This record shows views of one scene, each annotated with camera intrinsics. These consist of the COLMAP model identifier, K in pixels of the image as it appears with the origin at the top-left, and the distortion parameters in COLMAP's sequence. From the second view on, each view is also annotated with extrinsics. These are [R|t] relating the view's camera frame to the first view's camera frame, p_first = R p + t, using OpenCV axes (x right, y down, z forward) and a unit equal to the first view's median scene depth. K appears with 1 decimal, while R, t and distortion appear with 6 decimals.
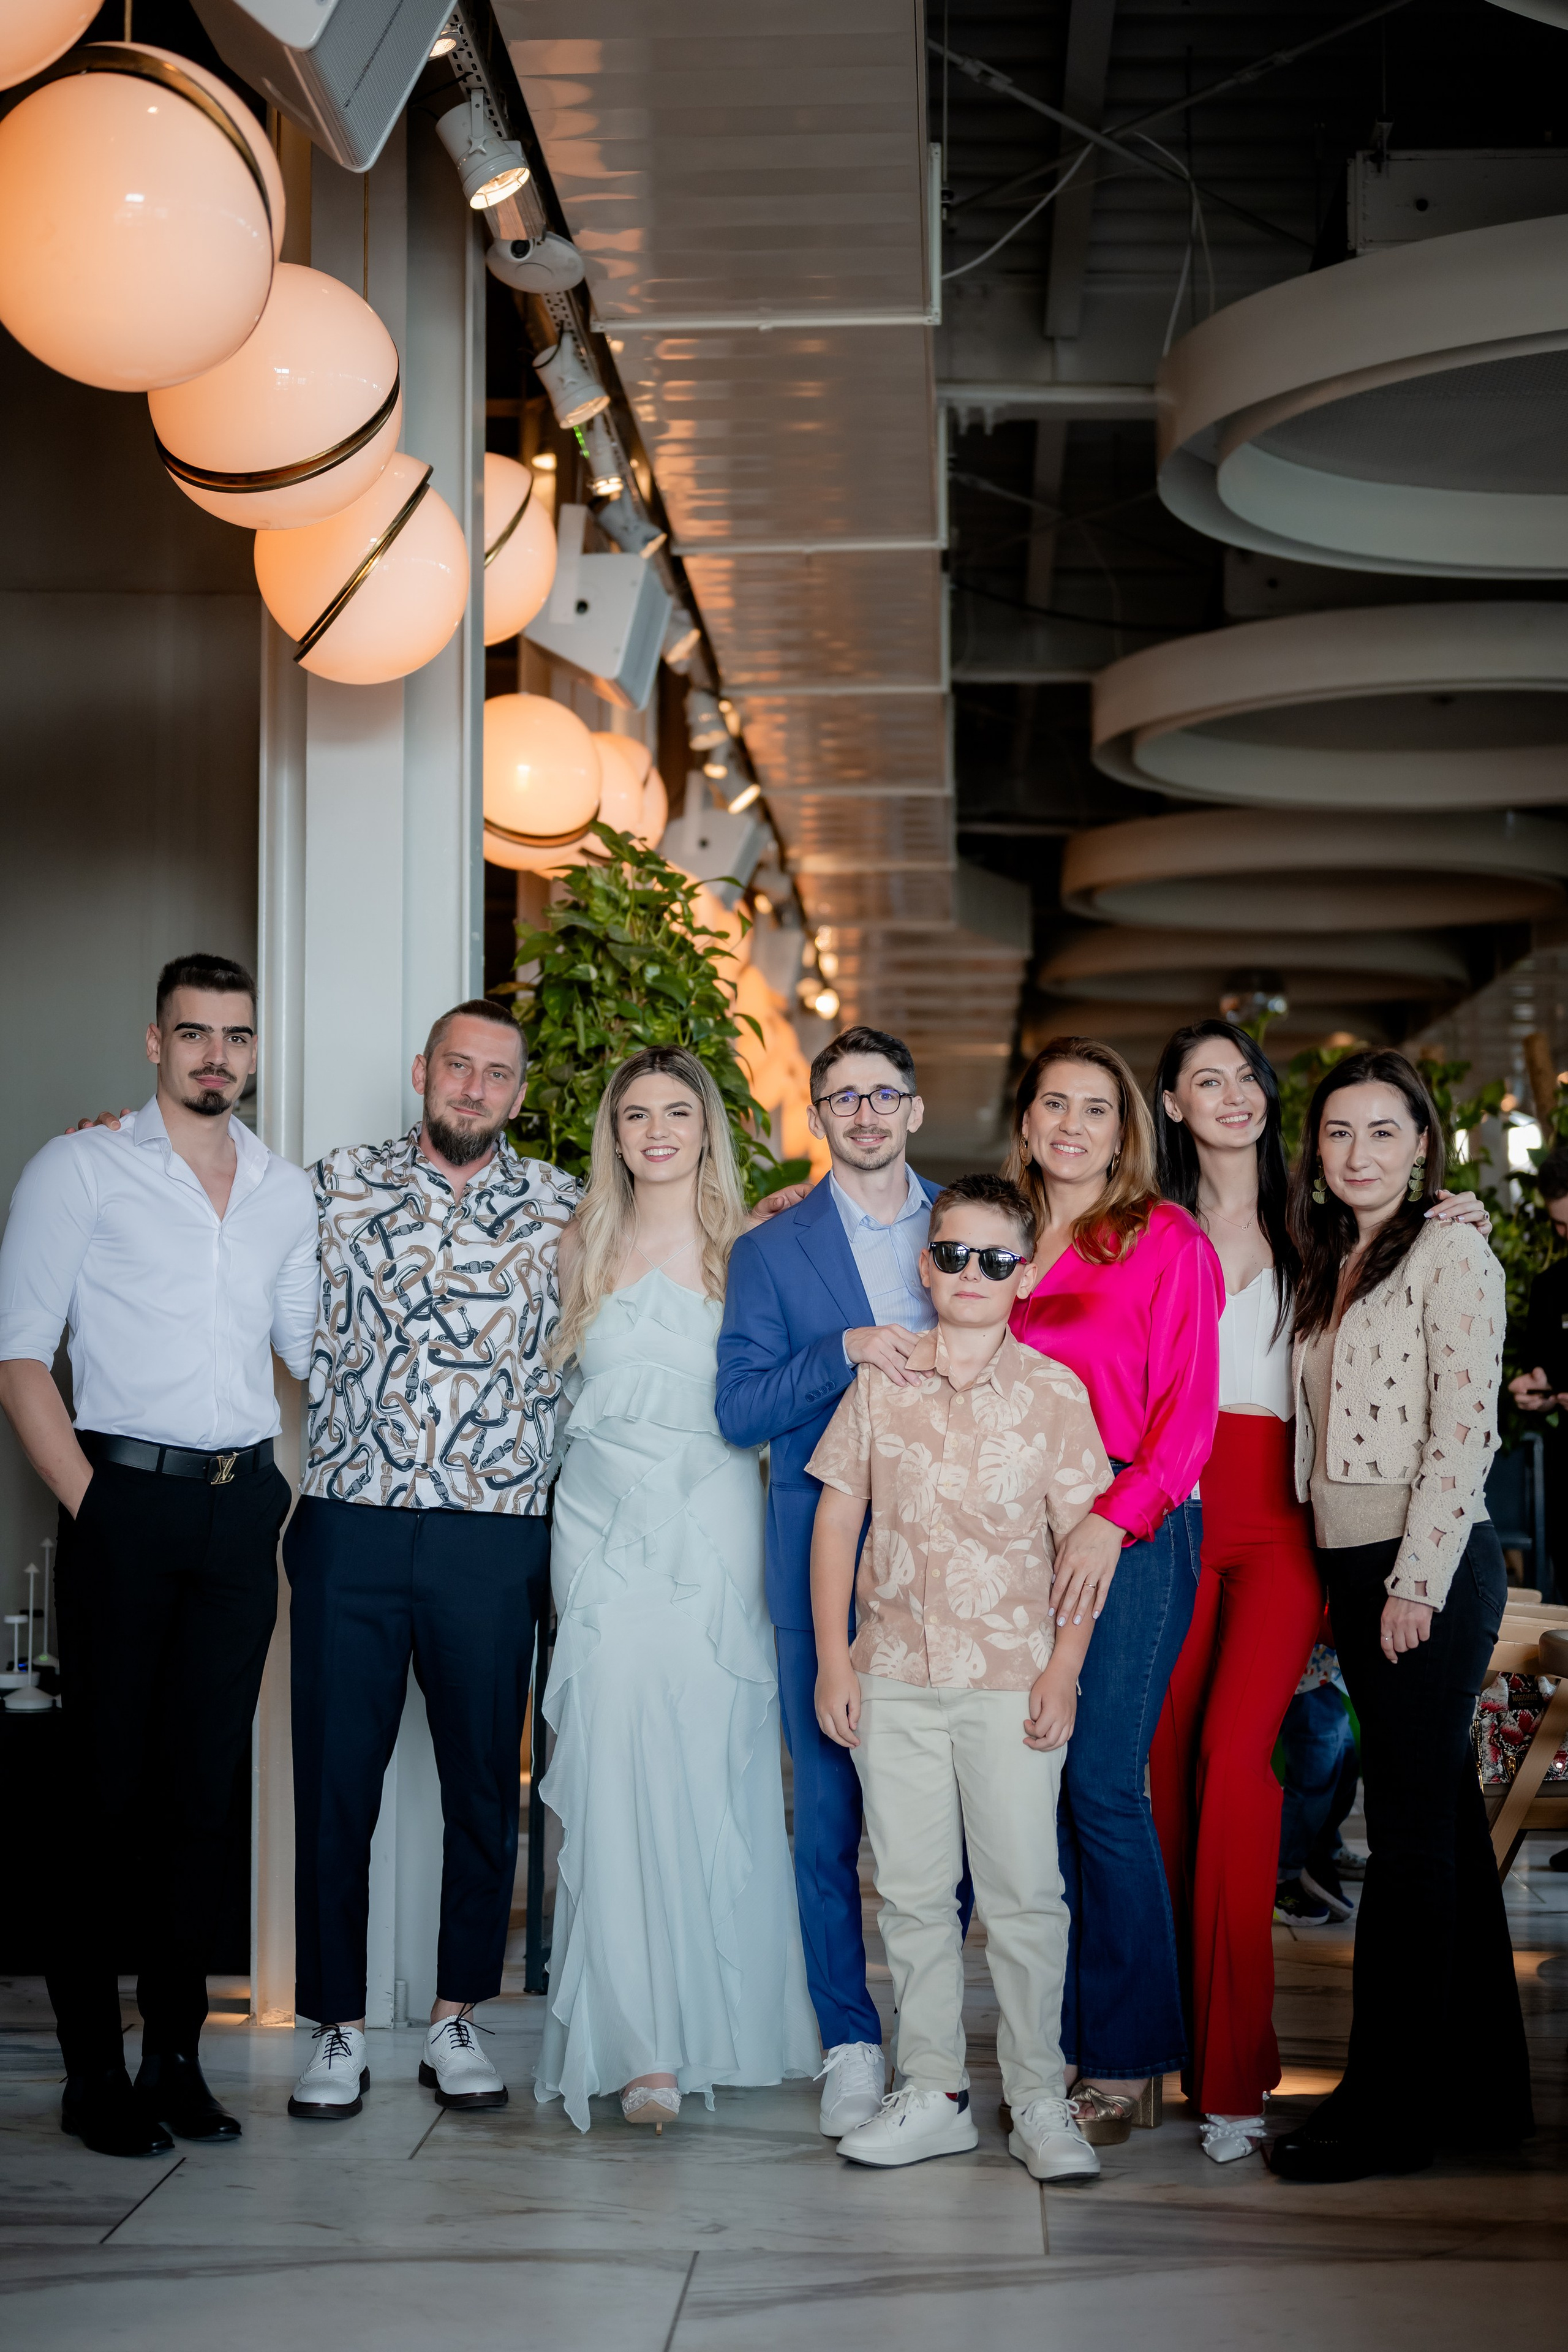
lens RADIAL K [[3486.0, 0, 794.7], [0, 3486.0, 1143.6], [0, 0, 1]] dist [-0.003901, -0.031165]
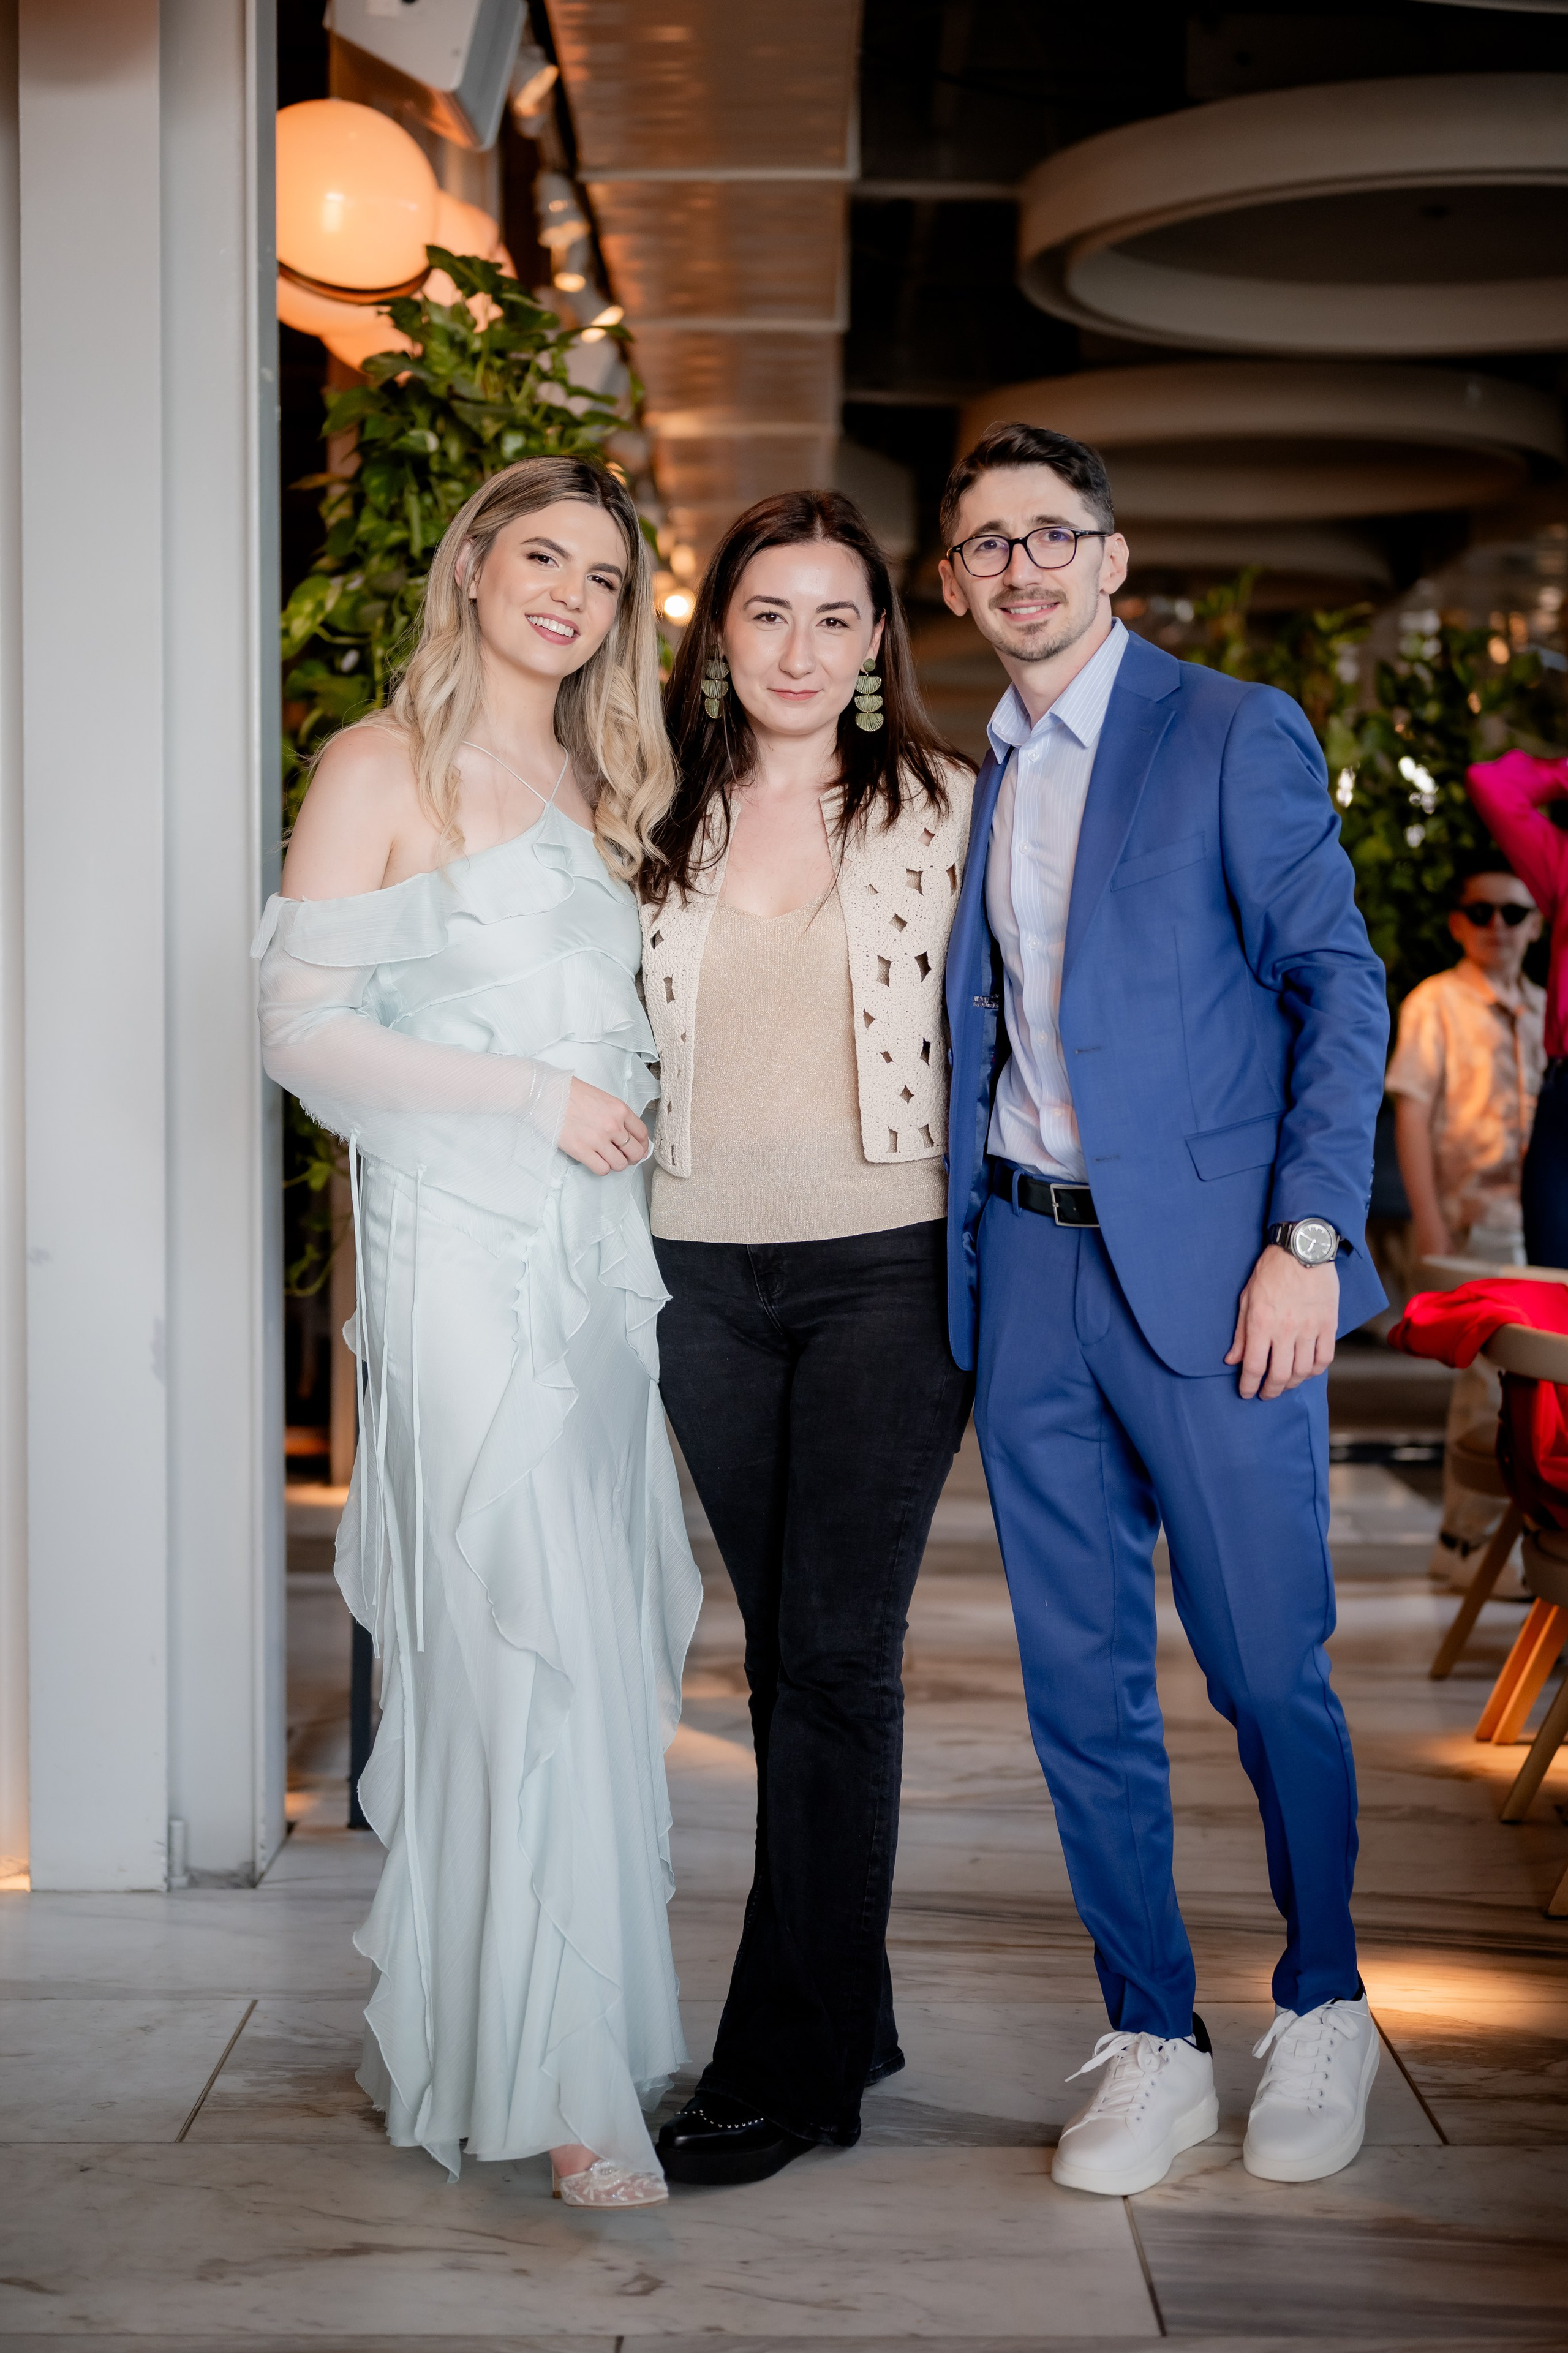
lens RADIAL K [[3555.4, 0, 790.0], [0, 3555.4, 1159.6], [0, 0, 1]] dist [-0.006792, -0.012525]
pose [[0.998880, -0.000185, 0.047325, -0.017659], [-0.004714, 0.994630, 0.103387, 0.021916], [-0.047090, -0.103494, 0.993515, 0.236013]]
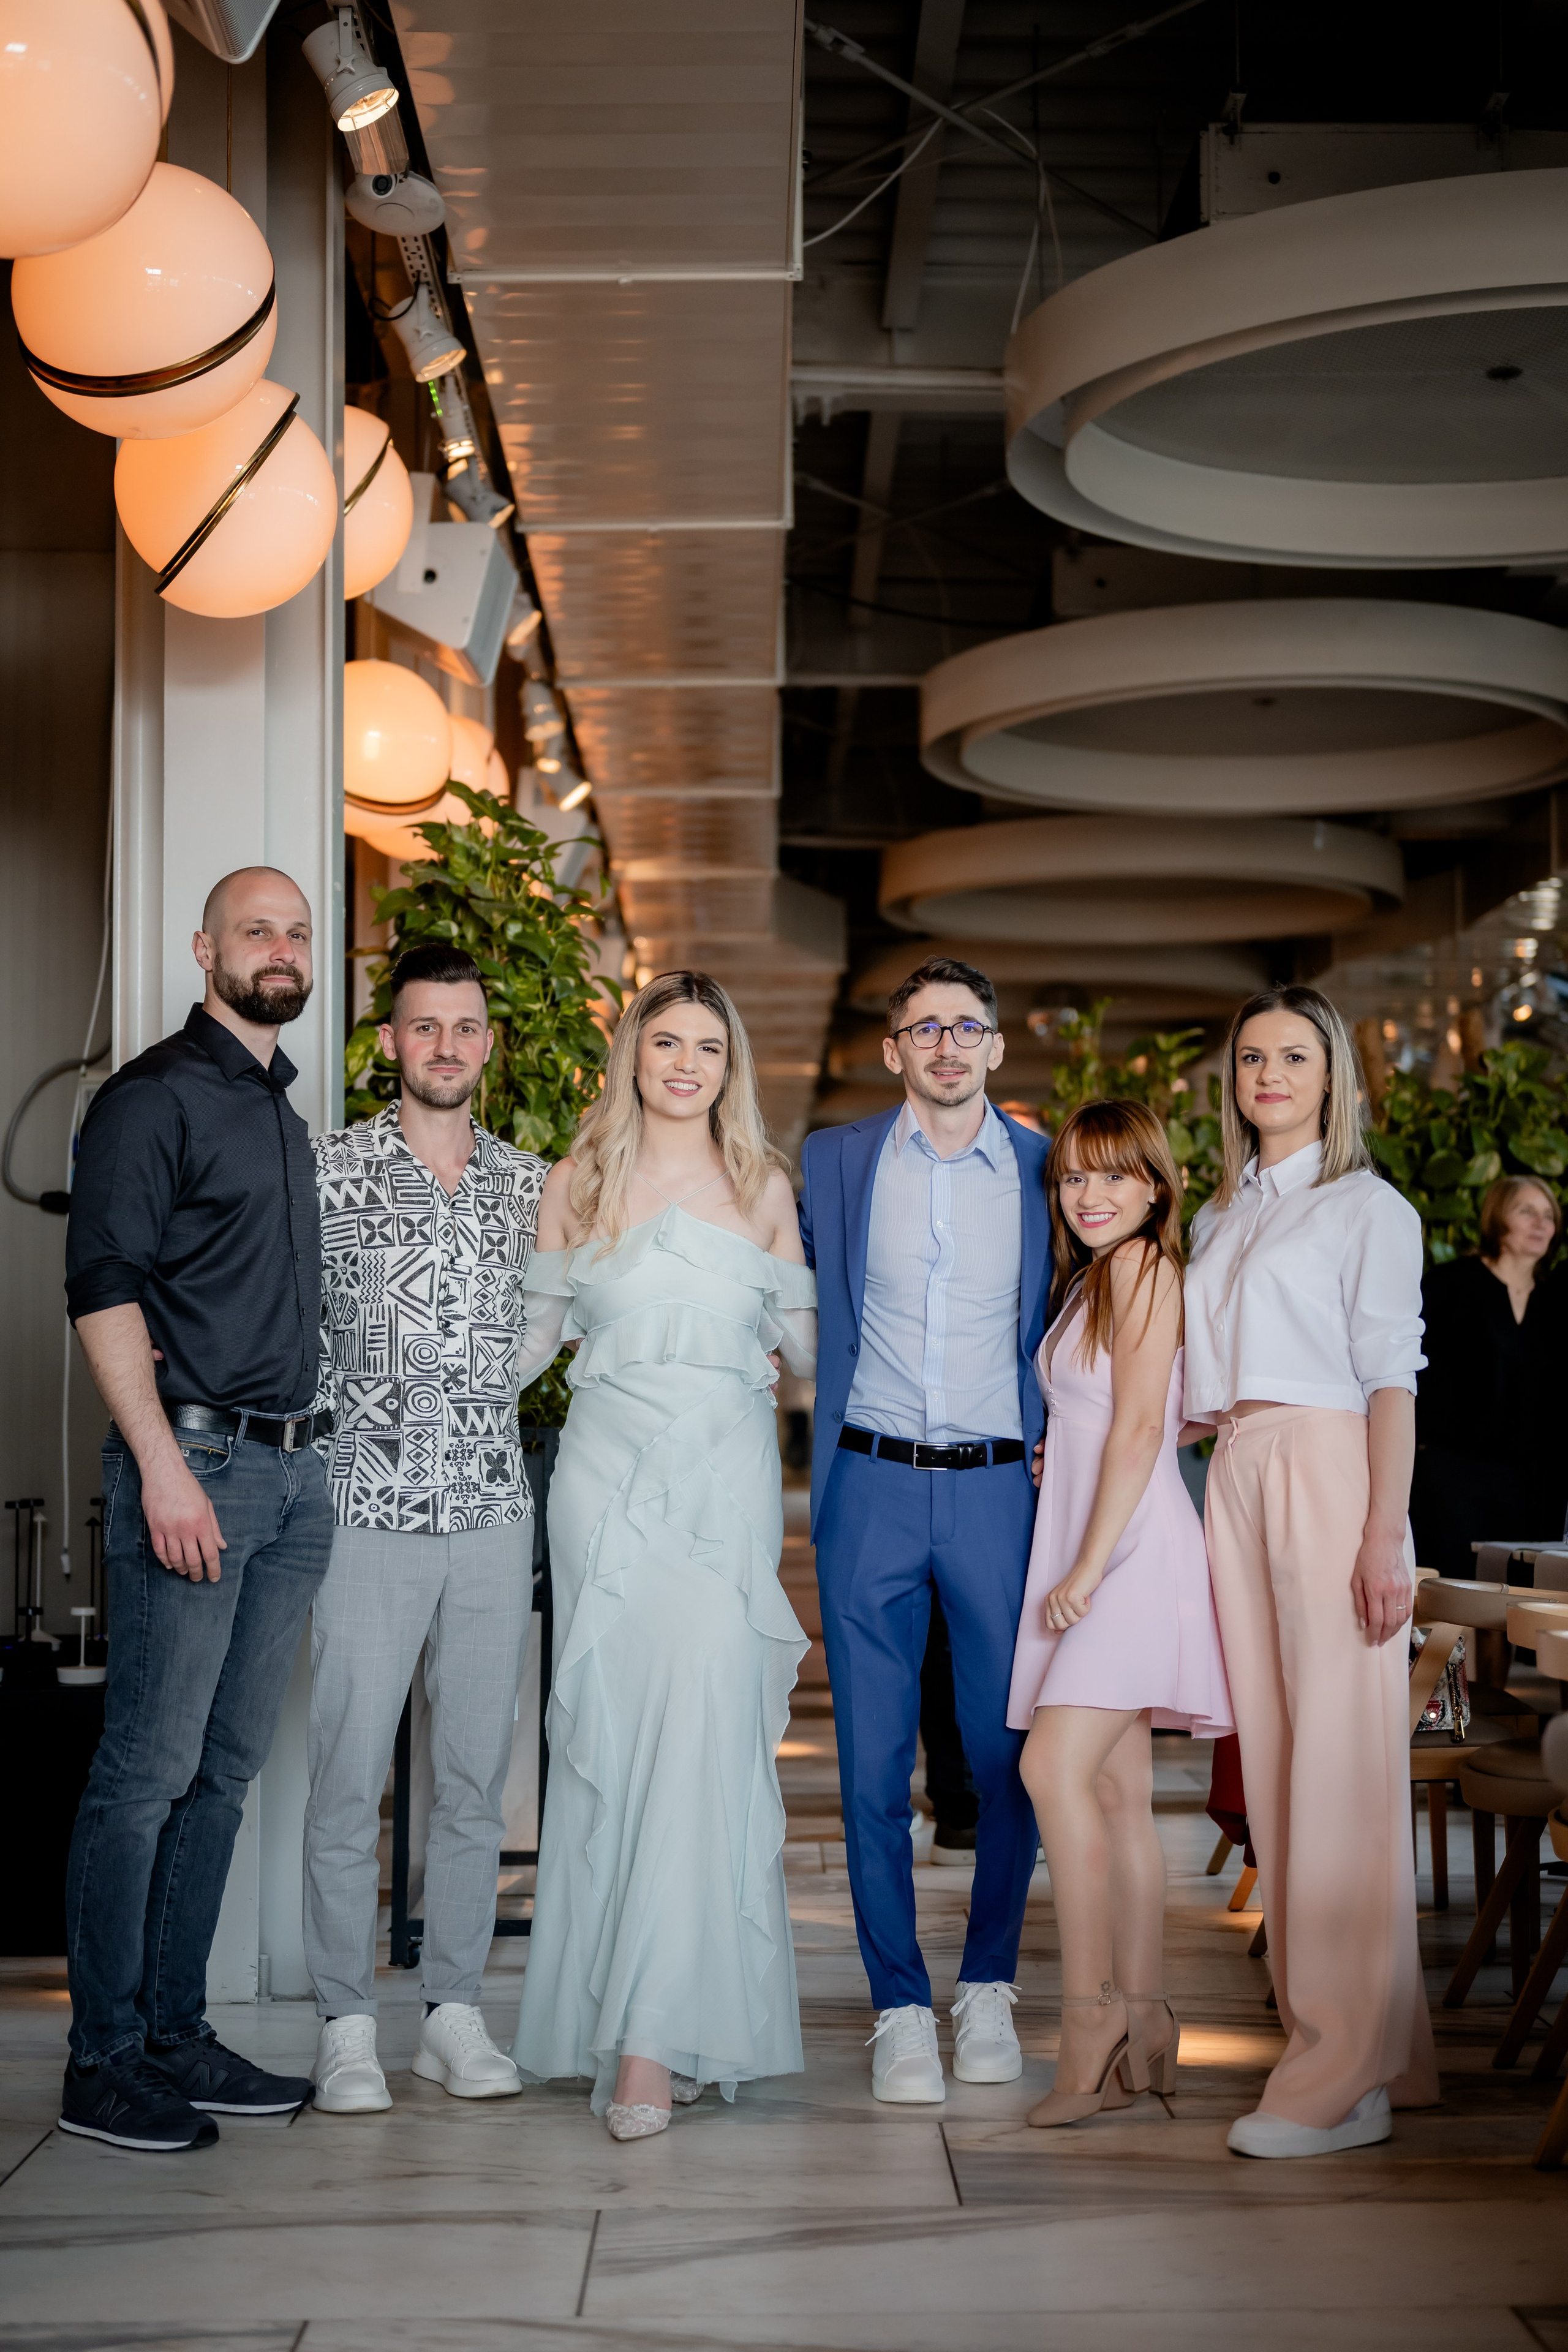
lens RADIAL K [[3390.8, 0, 819.9], [0, 3390.8, 1167.7], [0, 0, 1]] dist [-0.001911, -0.036346]
pose [[0.997704, -0.002053, 0.067697, -0.019060], [0.002287, 0.999992, -0.003373, 0.020871], [-0.067690, 0.003520, 0.997700, 0.037732]]
